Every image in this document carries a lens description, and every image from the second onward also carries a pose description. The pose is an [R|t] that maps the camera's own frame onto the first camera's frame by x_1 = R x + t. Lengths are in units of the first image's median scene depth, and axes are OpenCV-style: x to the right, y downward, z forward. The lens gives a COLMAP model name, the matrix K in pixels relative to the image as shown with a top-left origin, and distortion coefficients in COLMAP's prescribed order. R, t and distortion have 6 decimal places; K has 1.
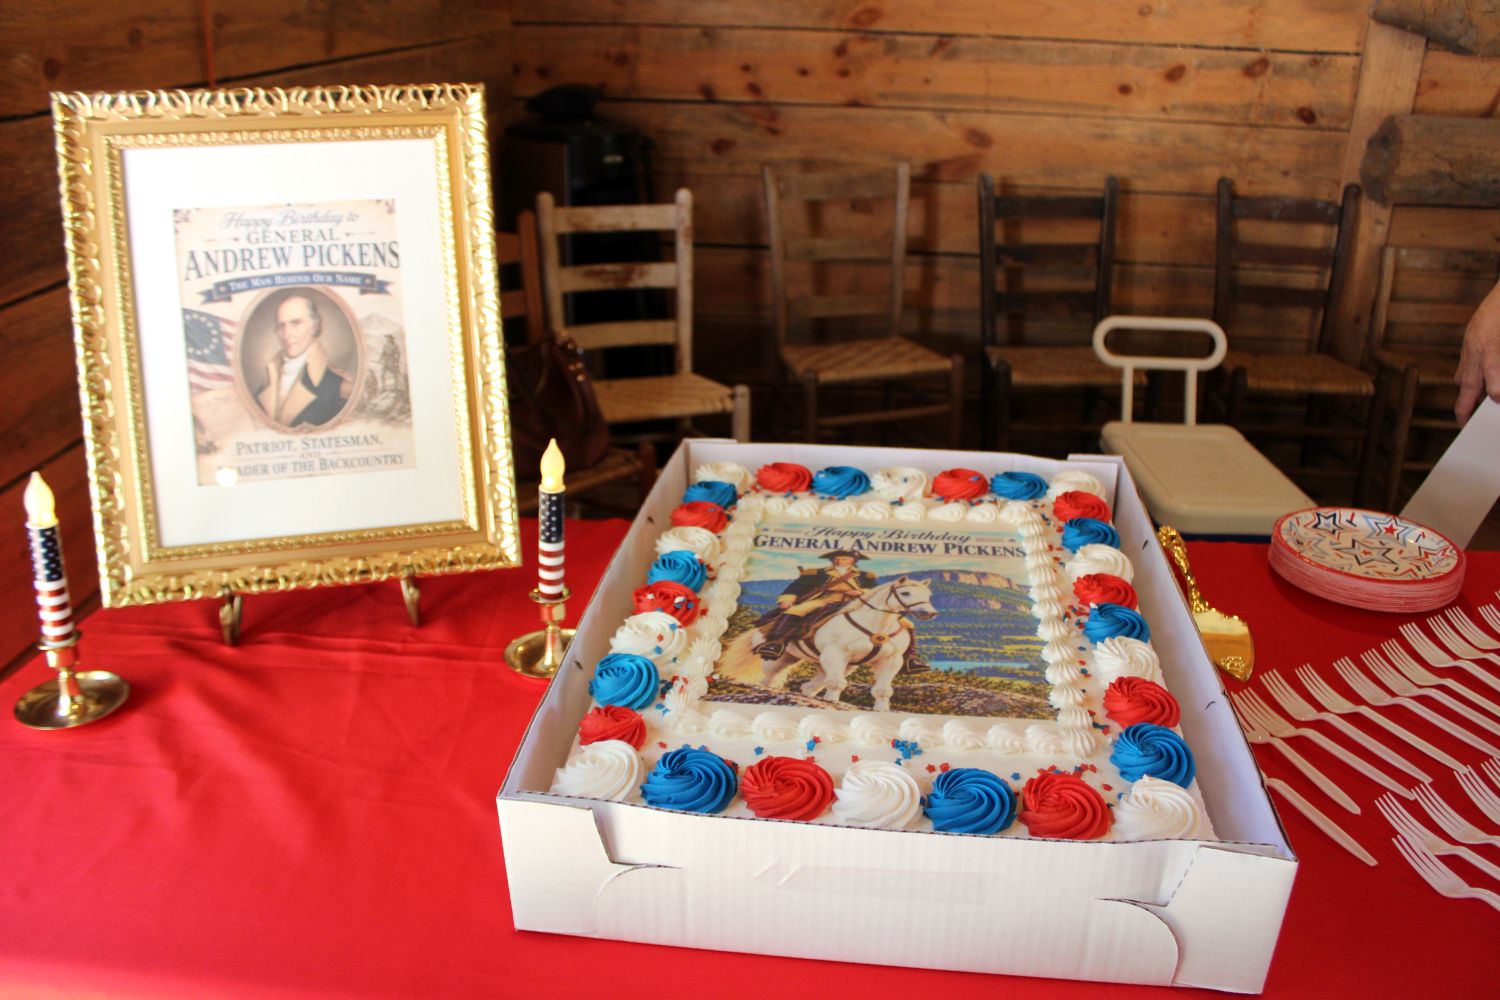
lens RADIAL K [[1239.4, 0, 746.4], [0, 1239.4, 506.3], [0, 0, 1]] dist [-0.164013, 0.141522]
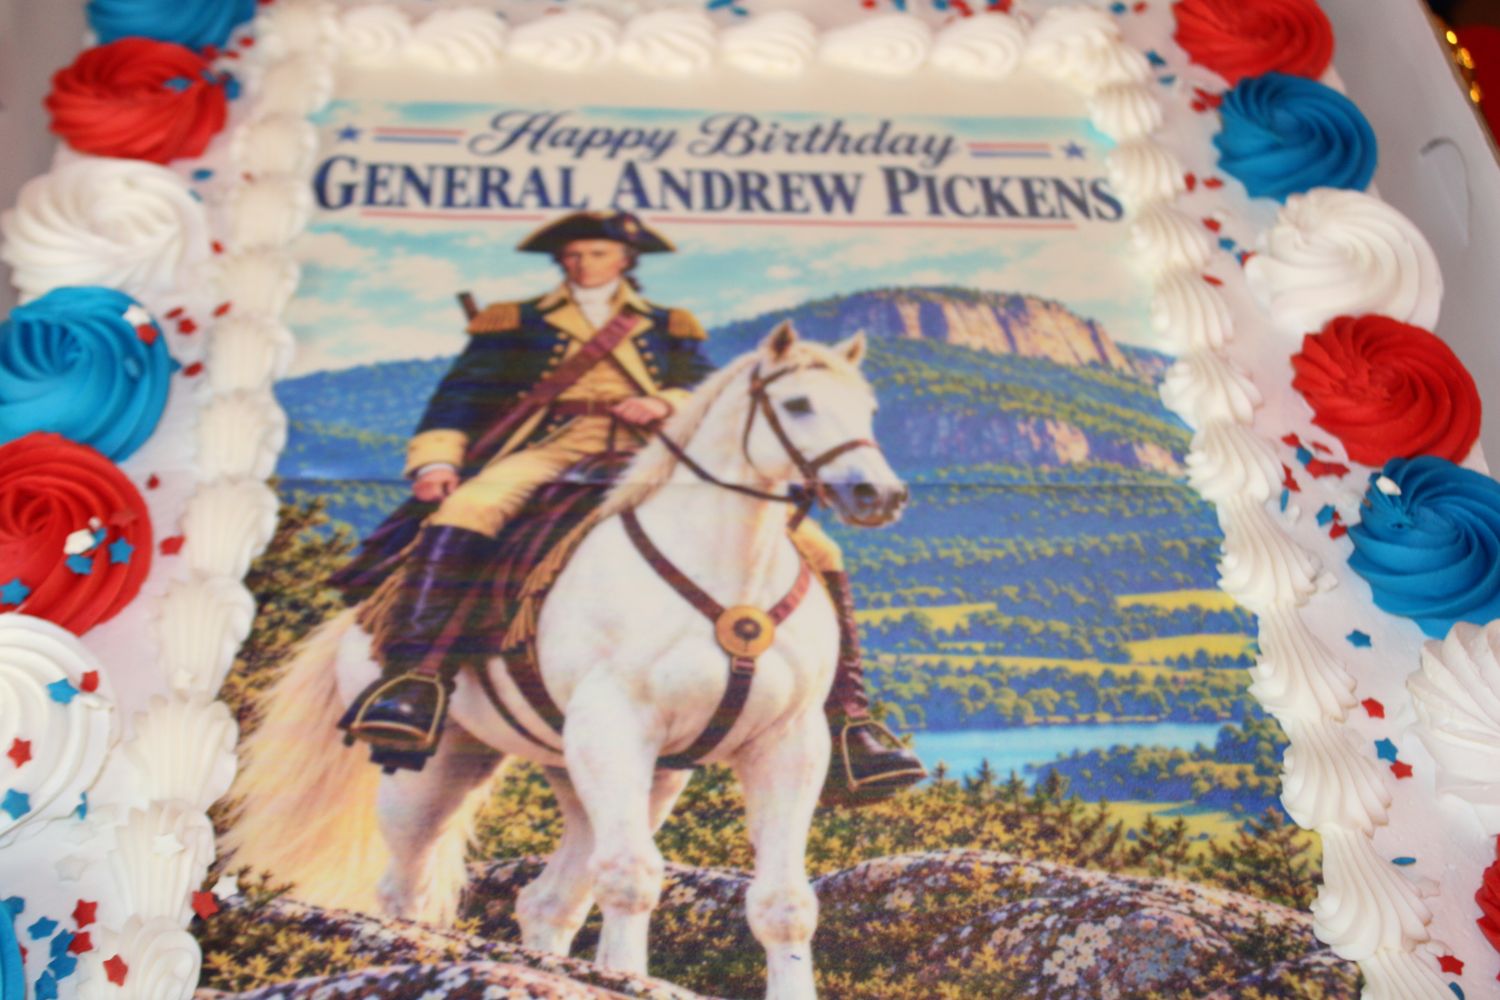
lens RADIAL K [[2127.8, 0, 743.8], [0, 2127.8, 498.0], [0, 0, 1]] dist [-0.046029, 0.000000]
pose [[0.981188, -0.076403, 0.177295, 0.012221], [-0.000571, 0.917205, 0.398414, -0.128213], [-0.193056, -0.391021, 0.899907, 0.470809]]
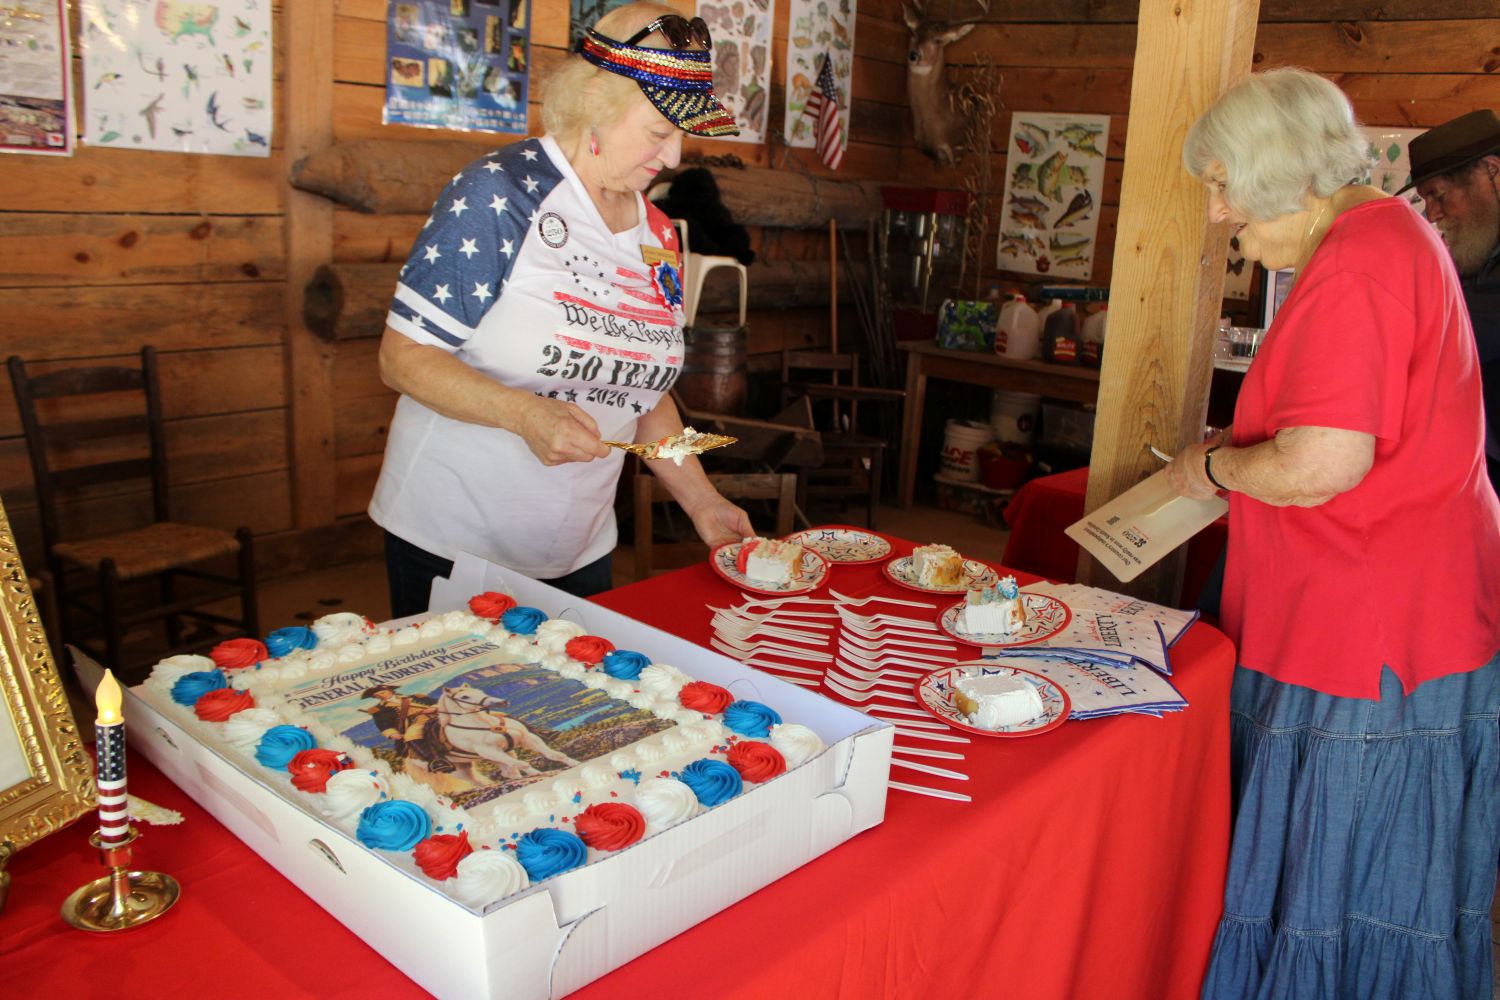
lens RADIAL K [[1239.4, 0, 751.9], [0, 1239.4, 499.6], [0, 0, 1]] dist [-0.164013, 0.141522]
pose [[0.576654, -0.181761, 0.796513, -0.600742], [0.274306, 0.961418, 0.020801, -0.059802], [-0.769562, 0.206493, 0.604264, 0.032057]]
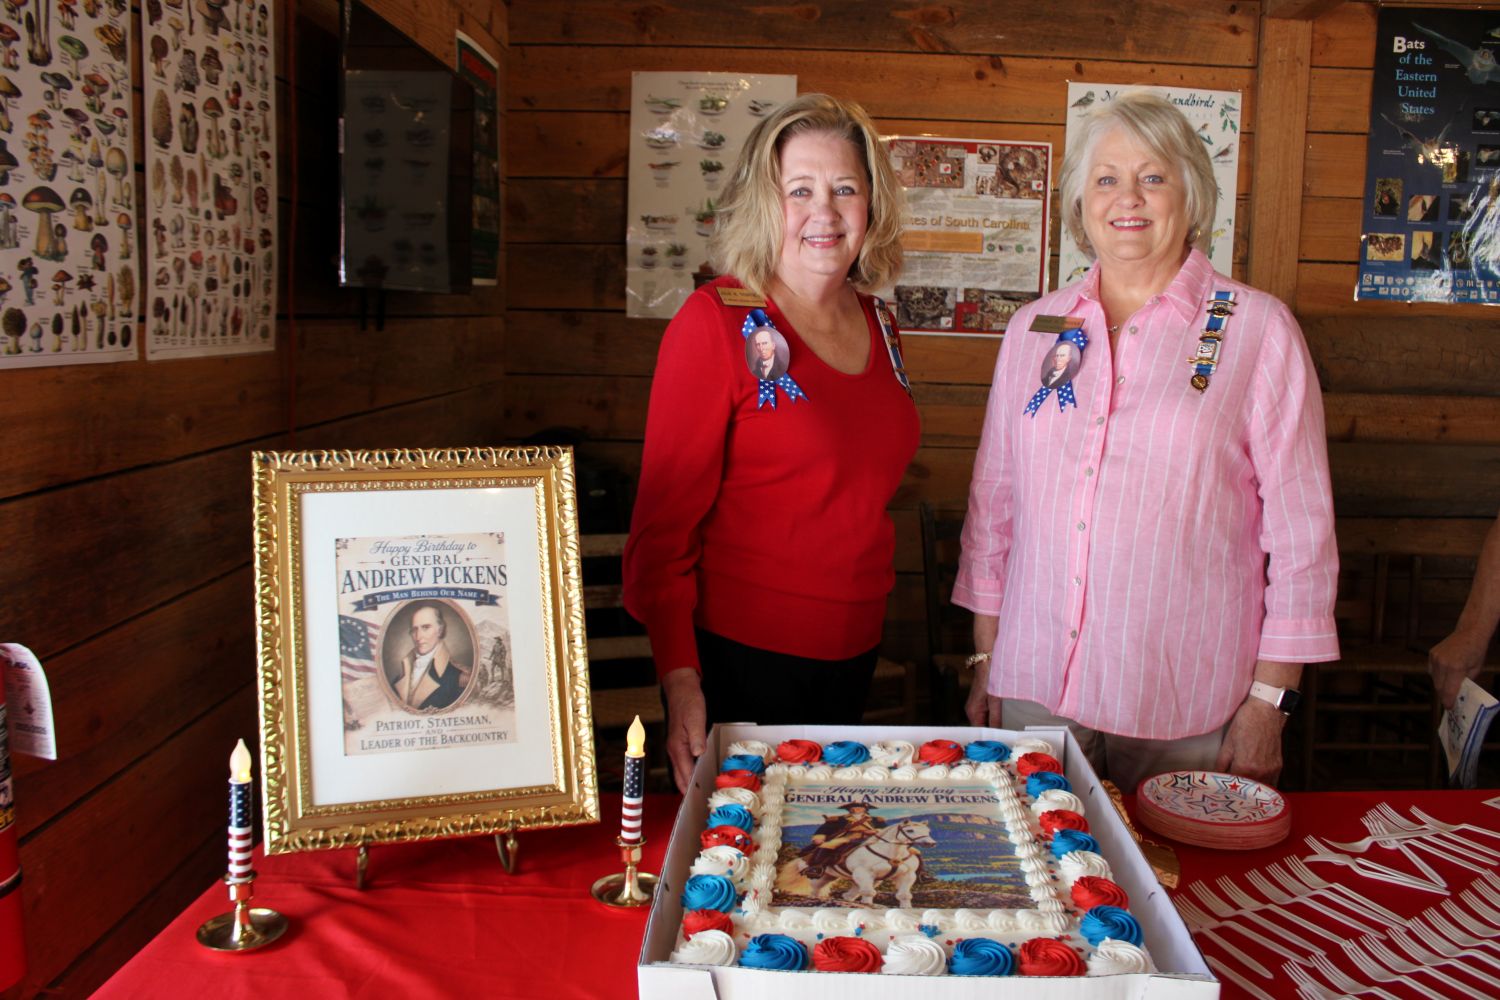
lens RADIAL K [[1239.4, 0, 752.6], [0, 1239.4, 500.9], [0, 0, 1]] dist [-0.164013, 0.141522]
pose [[0.998116, -0.009344, 0.060640, -0.105379], [0.024804, 0.965424, -0.259503, 0.063267], [-0.056119, 0.260518, 0.963837, -0.296676]]
